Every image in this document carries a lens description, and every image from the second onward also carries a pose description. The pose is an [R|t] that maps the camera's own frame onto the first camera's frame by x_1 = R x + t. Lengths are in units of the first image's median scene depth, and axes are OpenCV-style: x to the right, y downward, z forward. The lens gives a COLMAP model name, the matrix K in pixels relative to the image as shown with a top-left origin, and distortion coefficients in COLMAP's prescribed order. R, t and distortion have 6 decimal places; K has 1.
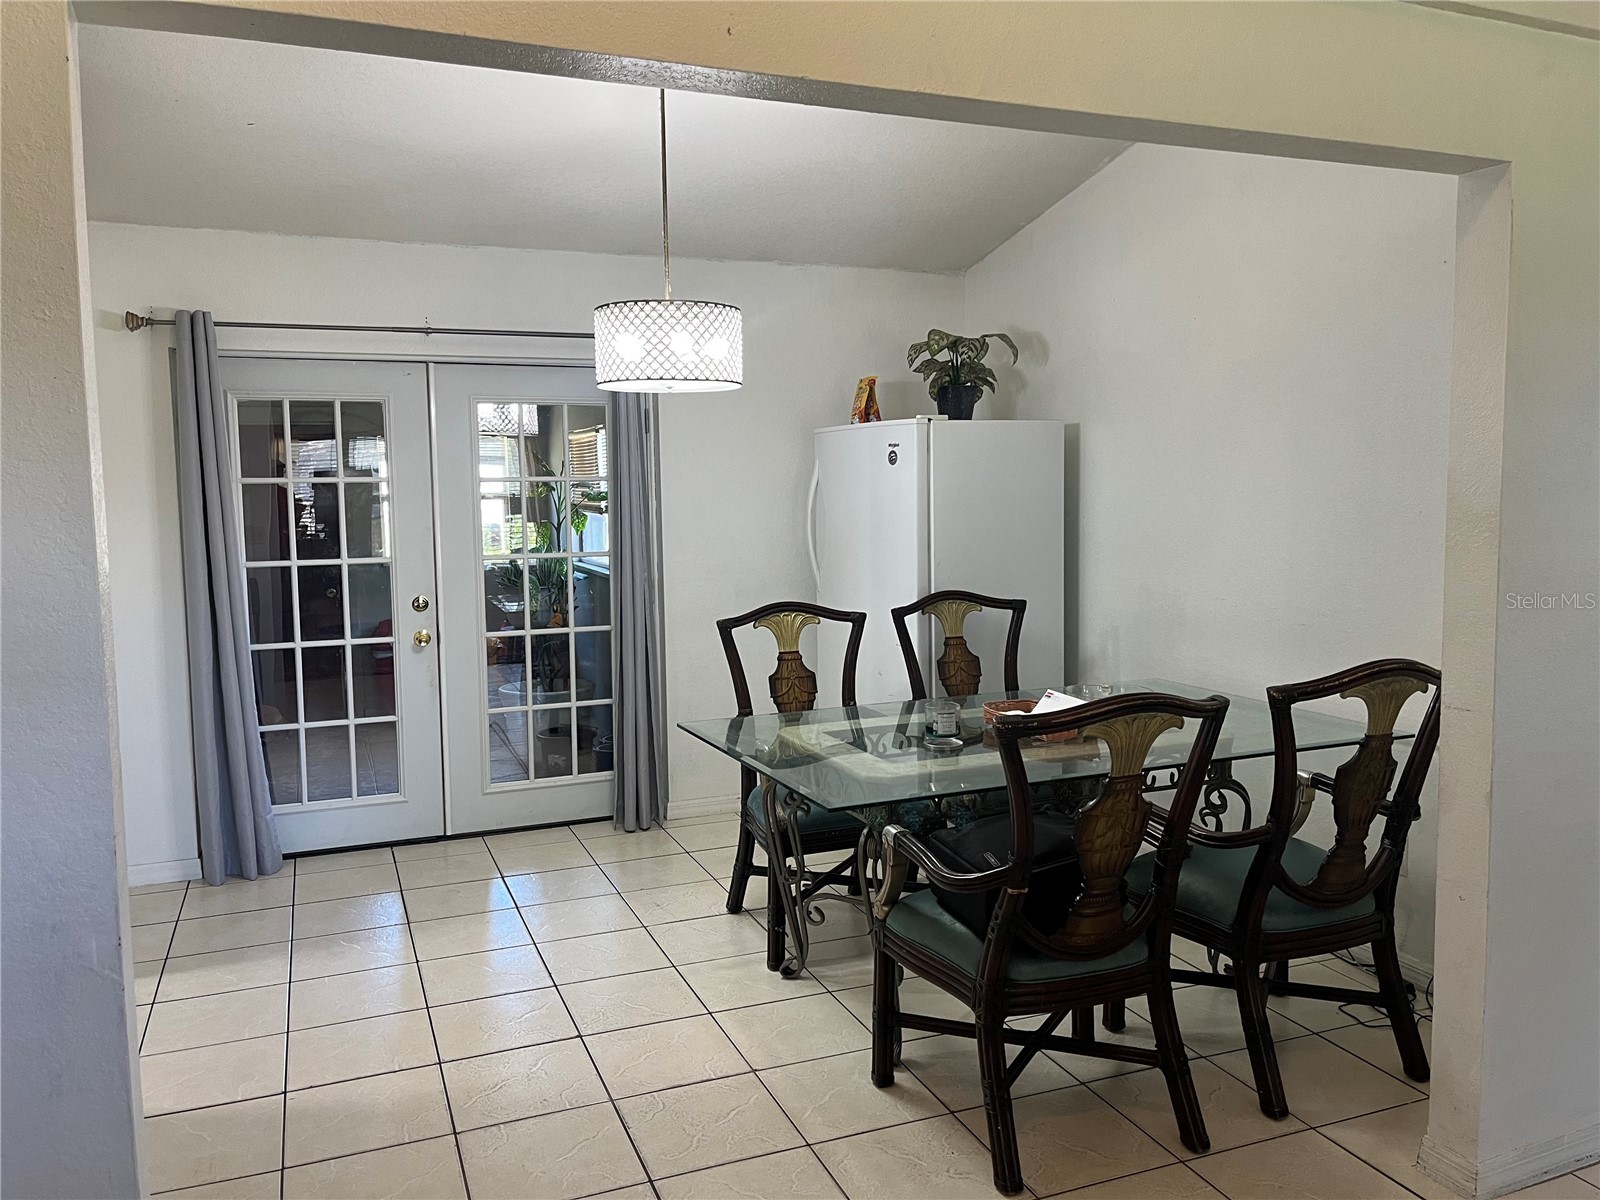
lens RADIAL K [[1217.8, 0, 788.8], [0, 1217.8, 591.4], [0, 0, 1]] dist [0.076041, -0.091438]
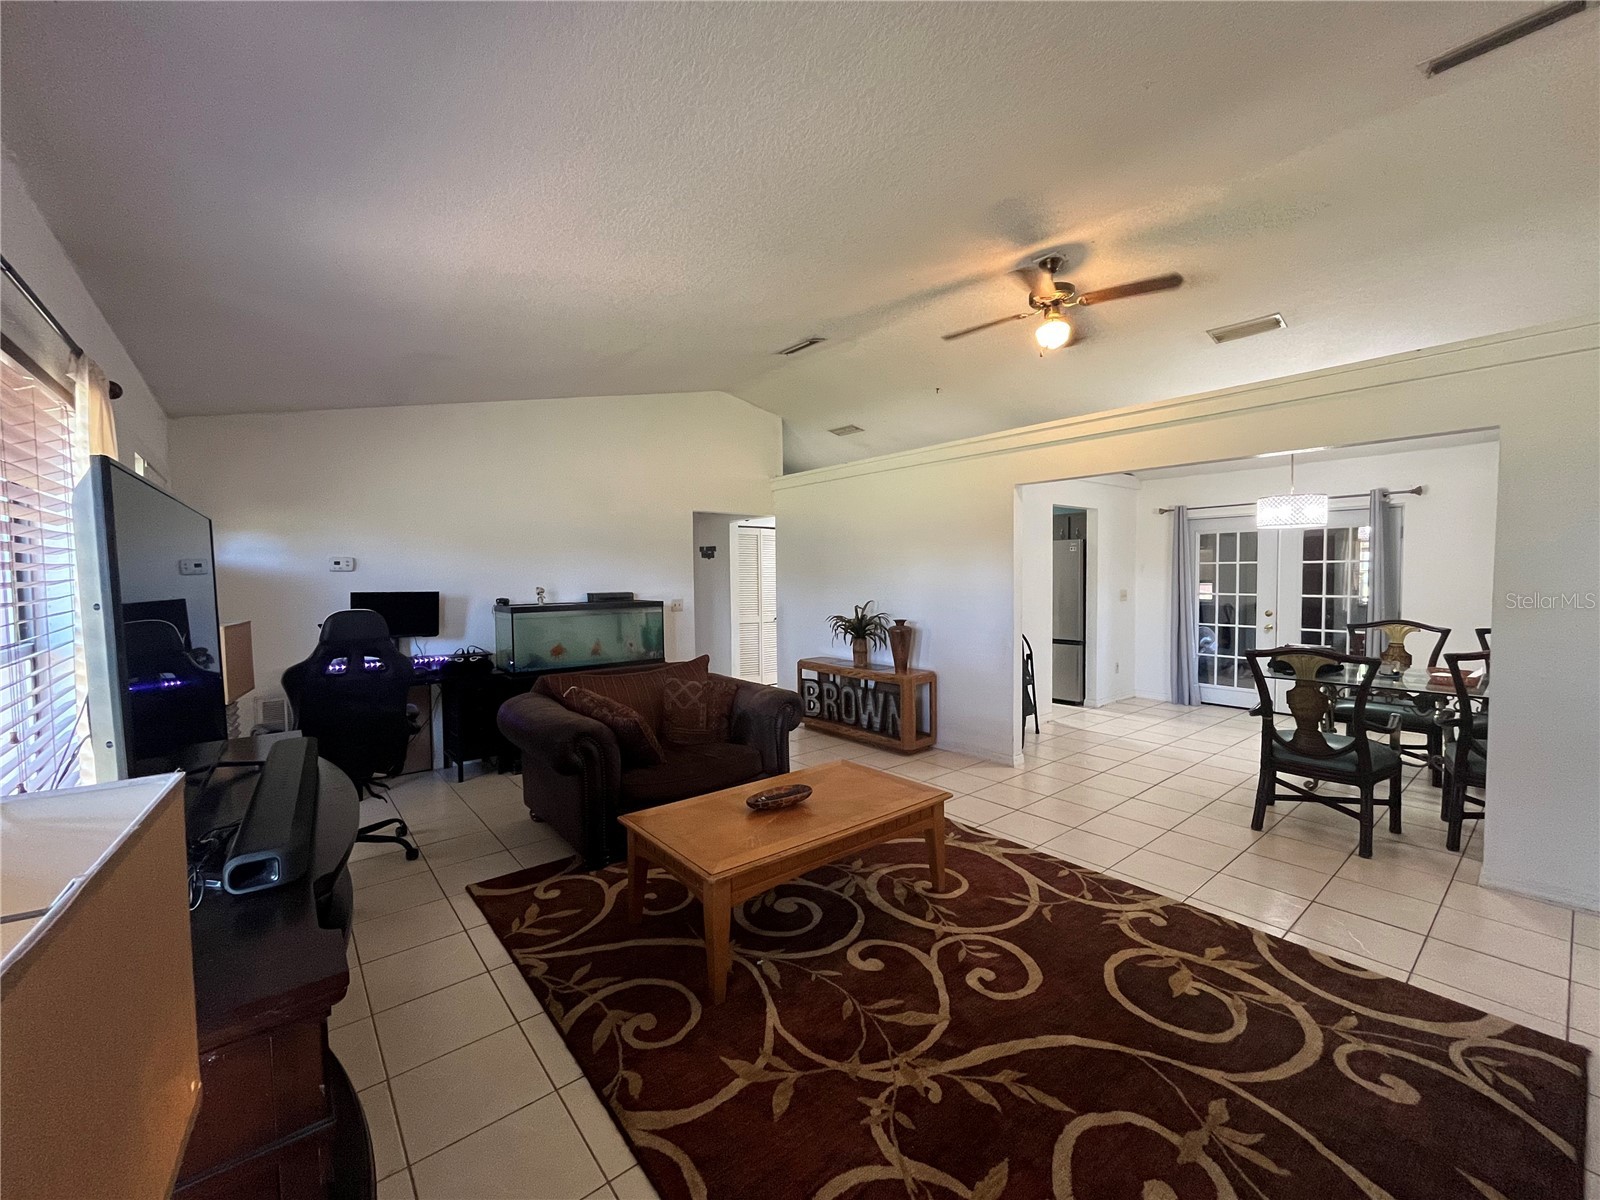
lens RADIAL K [[649.7, 0, 799.9], [0, 649.7, 601.9], [0, 0, 1]] dist [-0.001877, 0.000518]
pose [[0.305947, 0.052789, -0.950584, 0.792717], [-0.078413, 0.996466, 0.030100, 0.027615], [0.948814, 0.065329, 0.309005, -0.350837]]
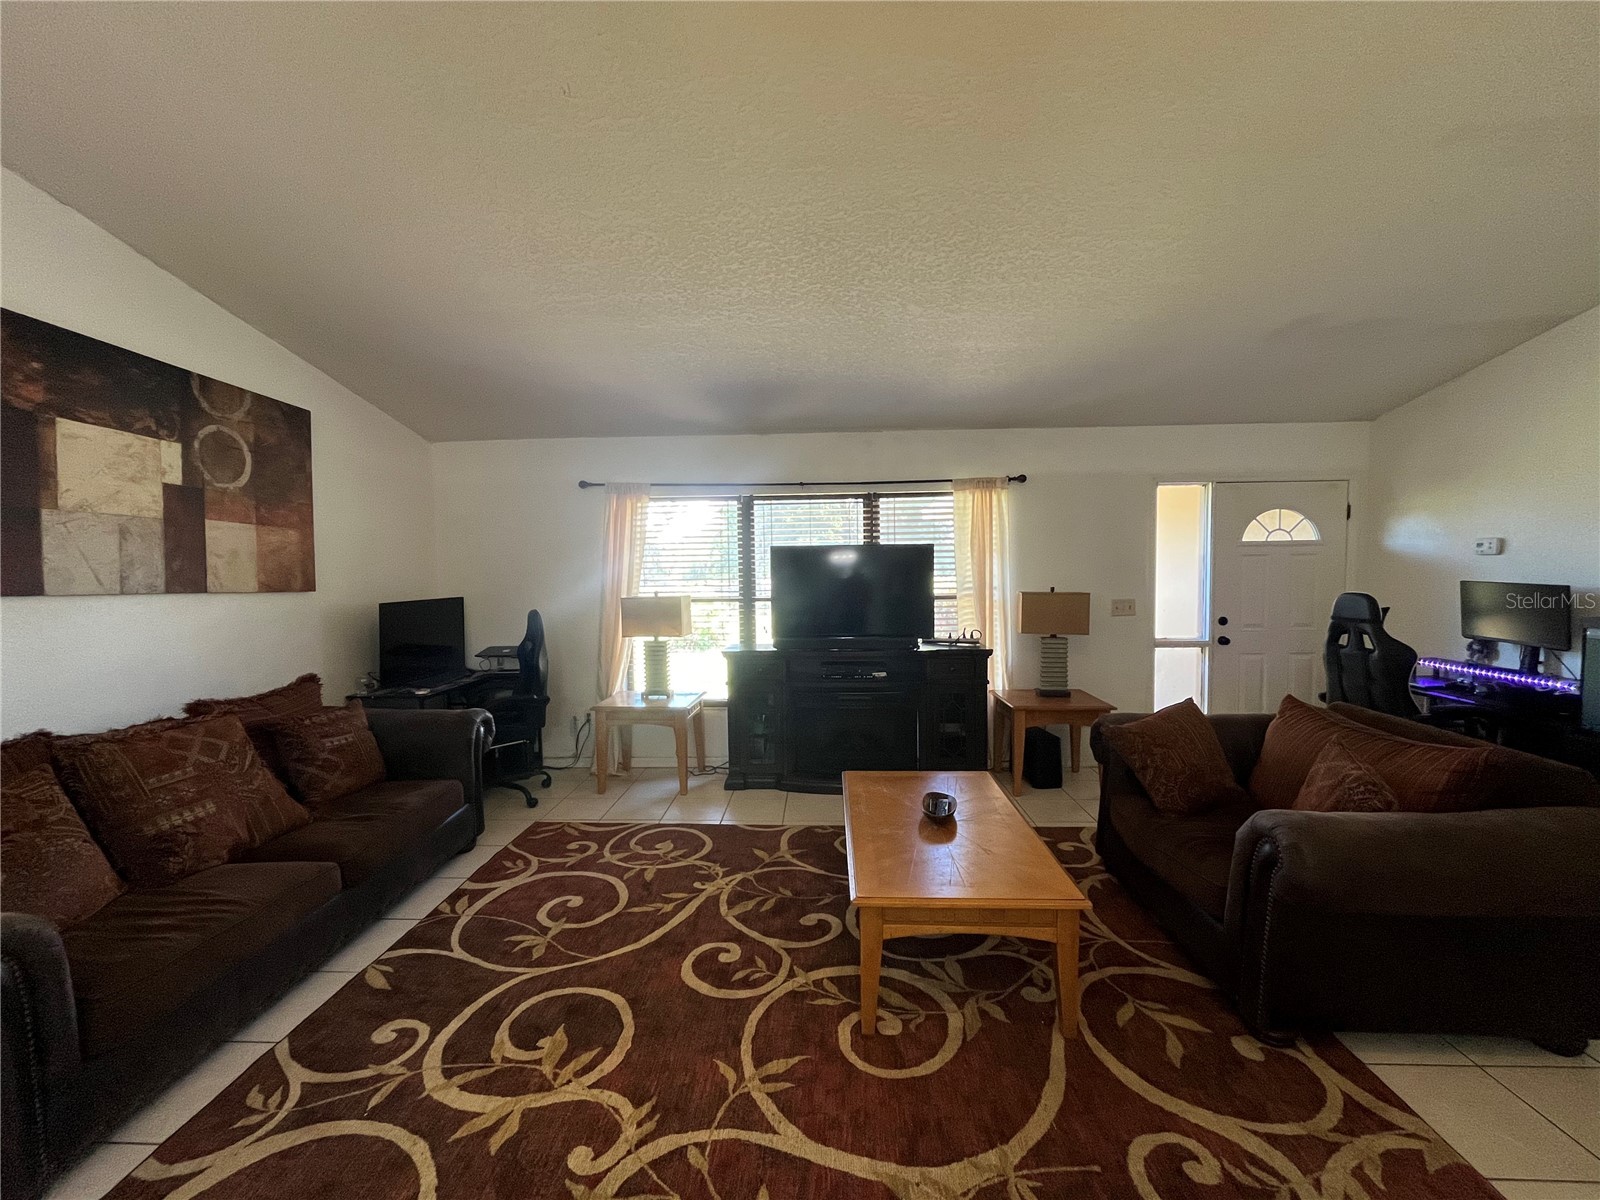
lens RADIAL K [[649.7, 0, 799.9], [0, 649.7, 601.9], [0, 0, 1]] dist [-0.001877, 0.000518]
pose [[-0.914893, 0.002654, 0.403687, 0.002318], [0.061725, 0.989140, 0.133387, -0.048180], [-0.398949, 0.146952, -0.905121, 0.483430]]
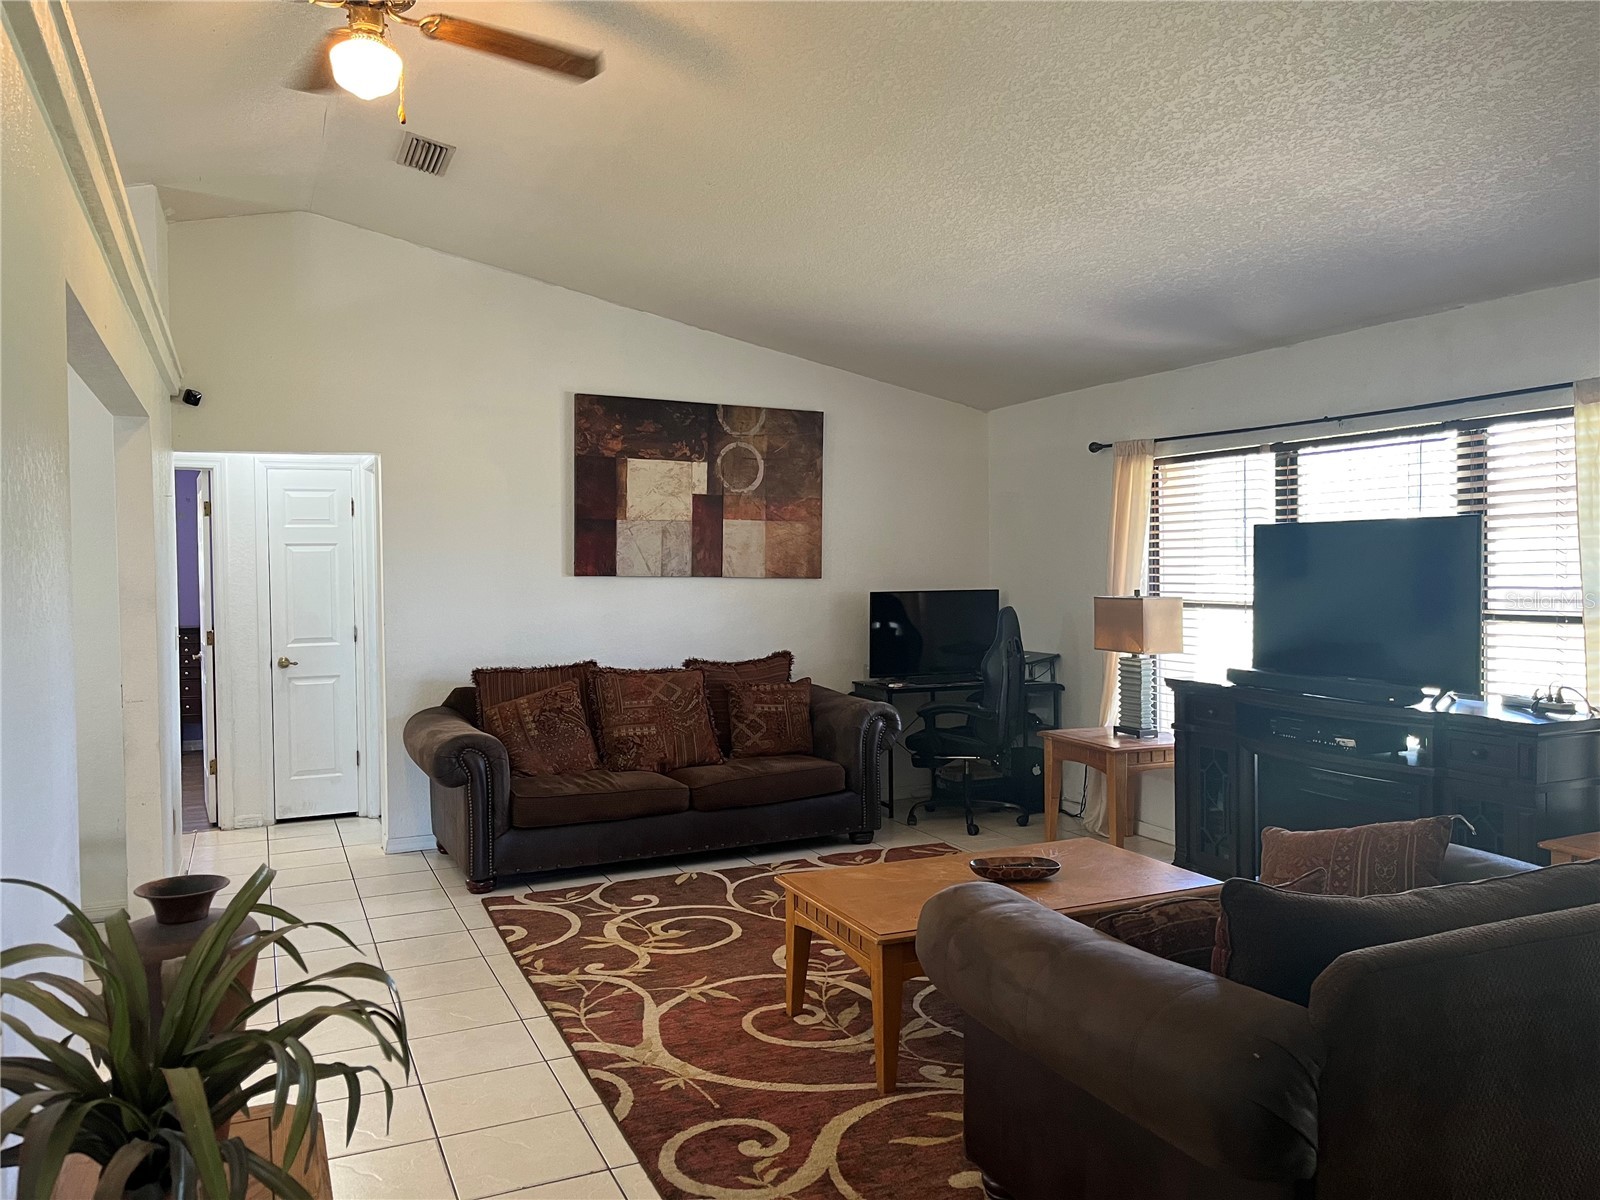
lens RADIAL K [[1217.8, 0, 788.8], [0, 1217.8, 591.4], [0, 0, 1]] dist [0.076041, -0.091438]
pose [[-0.037151, -0.012426, 0.999232, -0.835856], [0.103687, 0.994478, 0.016222, 0.000511], [-0.993916, 0.104210, -0.035658, 0.048707]]
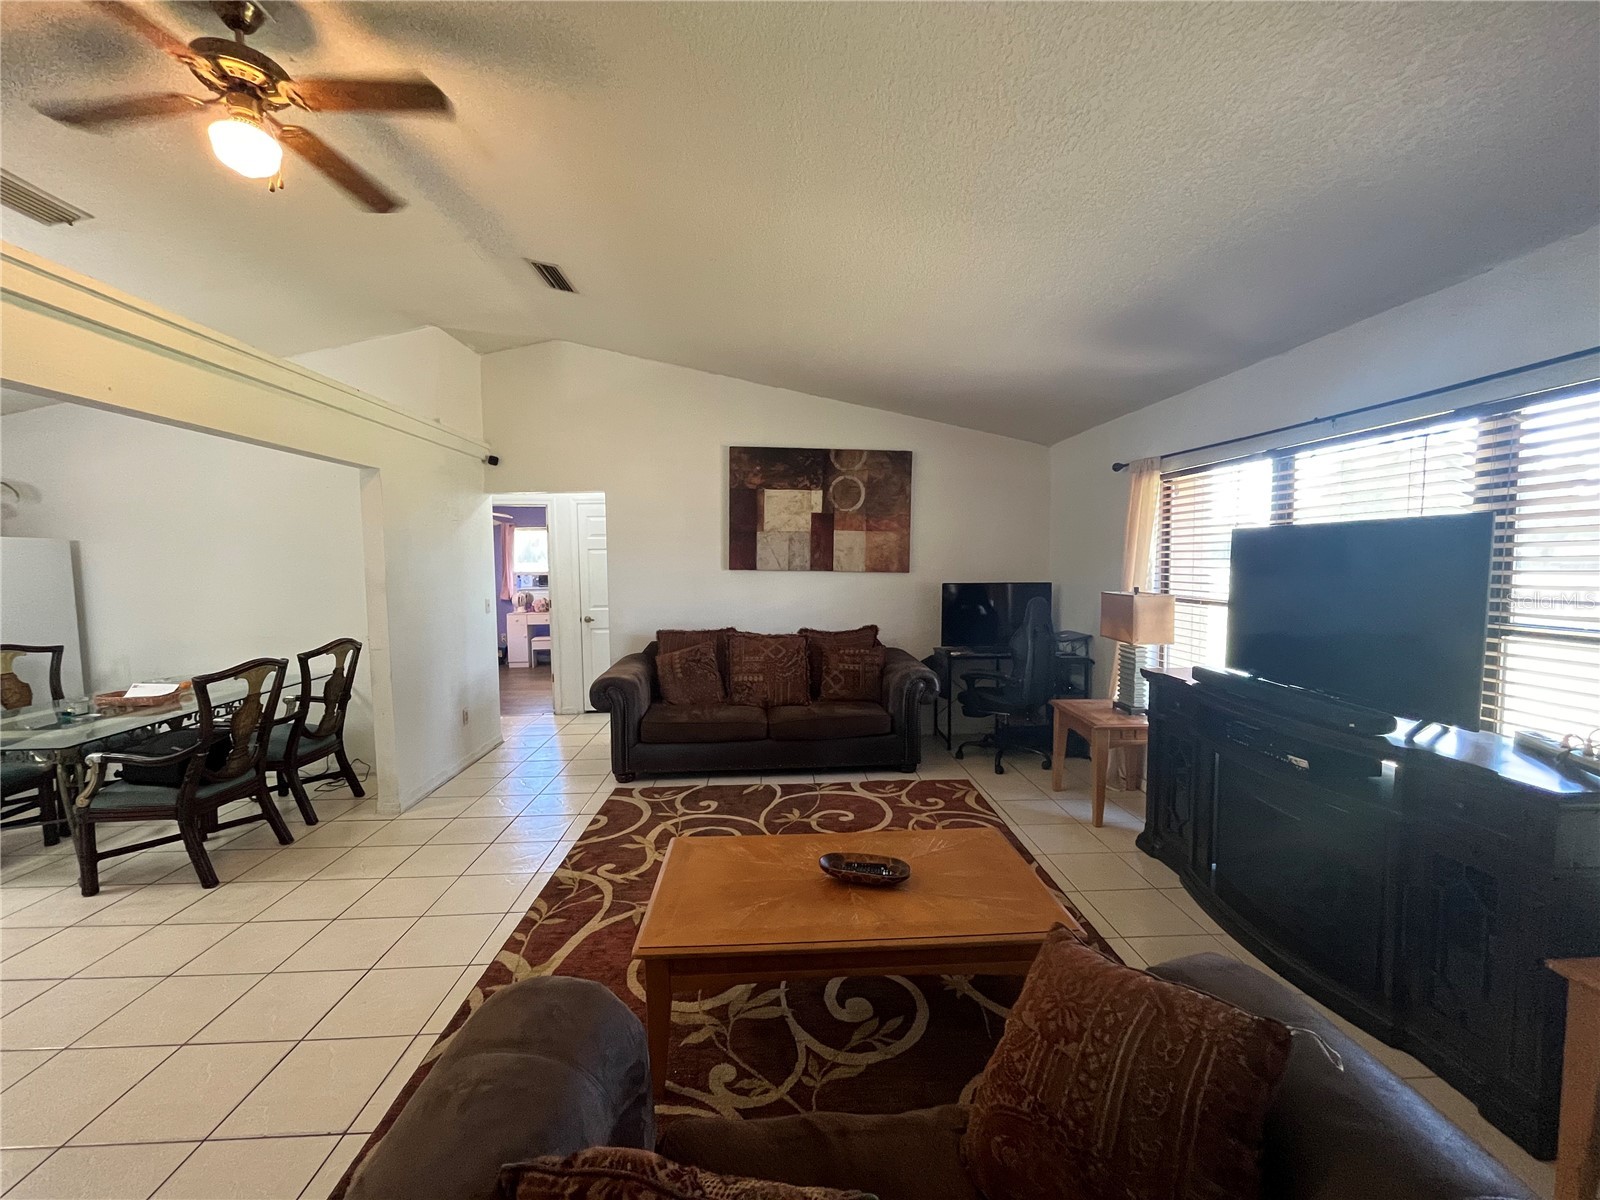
lens RADIAL K [[649.7, 0, 799.9], [0, 649.7, 601.9], [0, 0, 1]] dist [-0.001877, 0.000518]
pose [[0.319434, -0.053770, 0.946082, -0.366476], [0.091919, 0.995439, 0.025539, 0.021213], [-0.943140, 0.078805, 0.322920, -0.283197]]
